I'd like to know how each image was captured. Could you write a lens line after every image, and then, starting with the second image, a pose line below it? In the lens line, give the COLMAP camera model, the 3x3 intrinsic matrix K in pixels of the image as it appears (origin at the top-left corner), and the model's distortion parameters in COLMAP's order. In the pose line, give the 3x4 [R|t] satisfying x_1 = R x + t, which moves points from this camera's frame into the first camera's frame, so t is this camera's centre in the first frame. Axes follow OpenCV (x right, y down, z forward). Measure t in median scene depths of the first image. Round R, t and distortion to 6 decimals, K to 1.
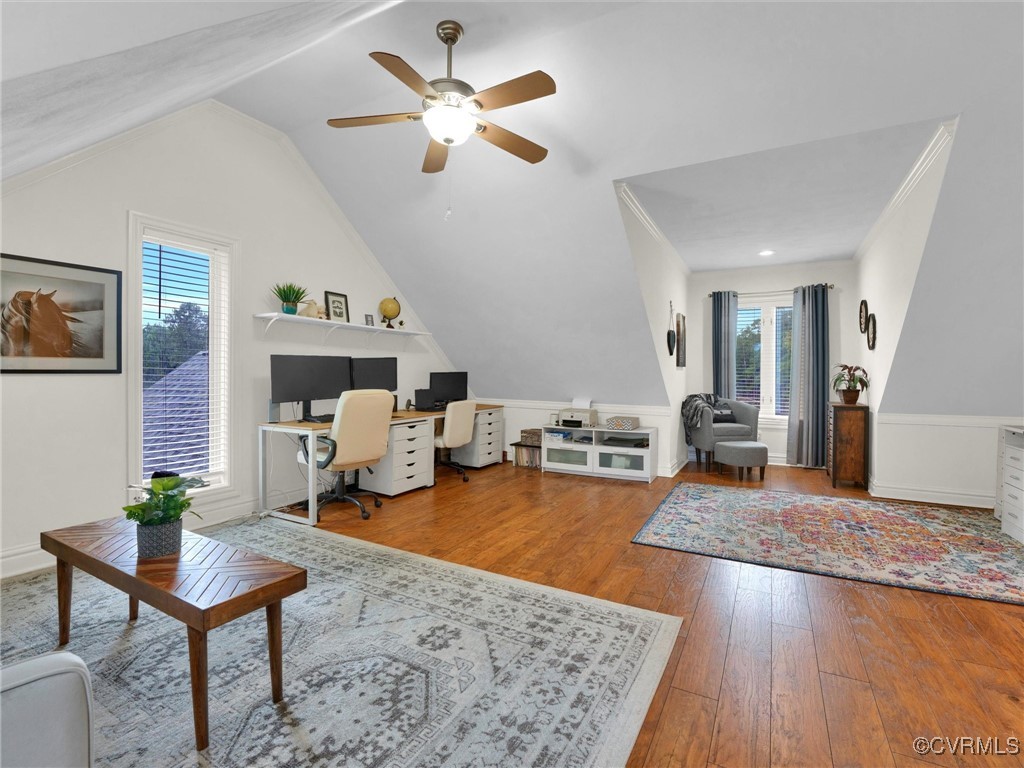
lens RADIAL K [[489.5, 0, 493.6], [0, 489.5, 379.0], [0, 0, 1]] dist [-0.021529, 0.001680]
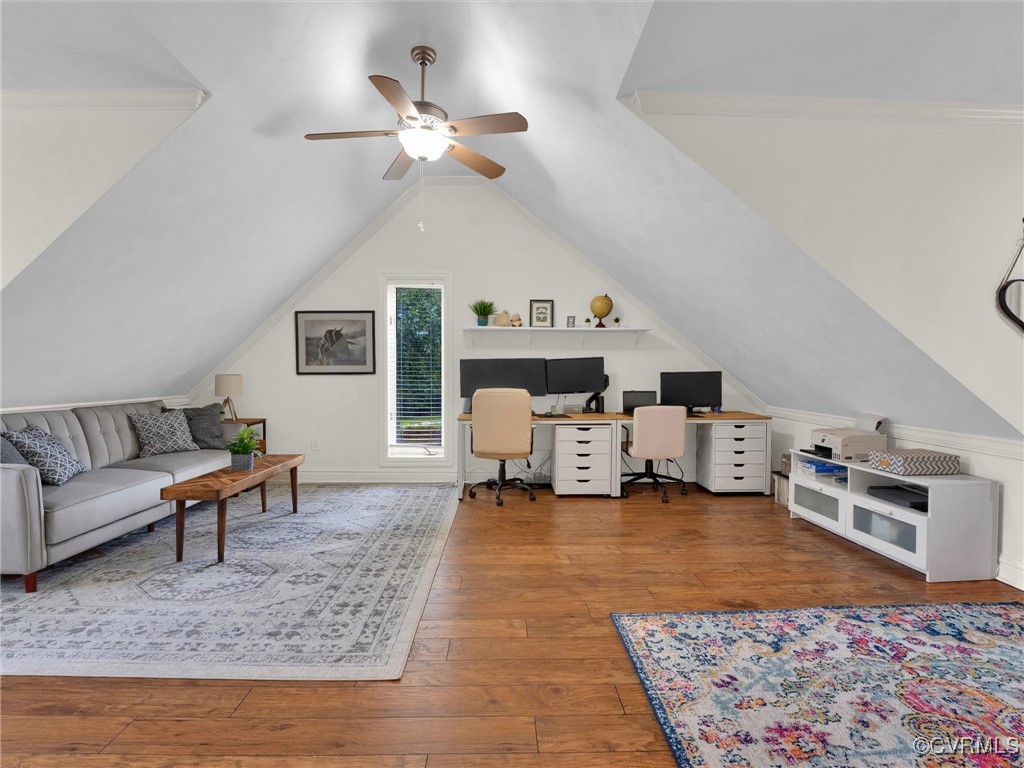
lens RADIAL K [[489.5, 0, 493.6], [0, 489.5, 379.0], [0, 0, 1]] dist [-0.021529, 0.001680]
pose [[0.495474, 0.006222, -0.868600, 0.685248], [-0.007318, 0.999969, 0.002989, -0.002517], [0.868592, 0.004875, 0.495505, 0.434752]]
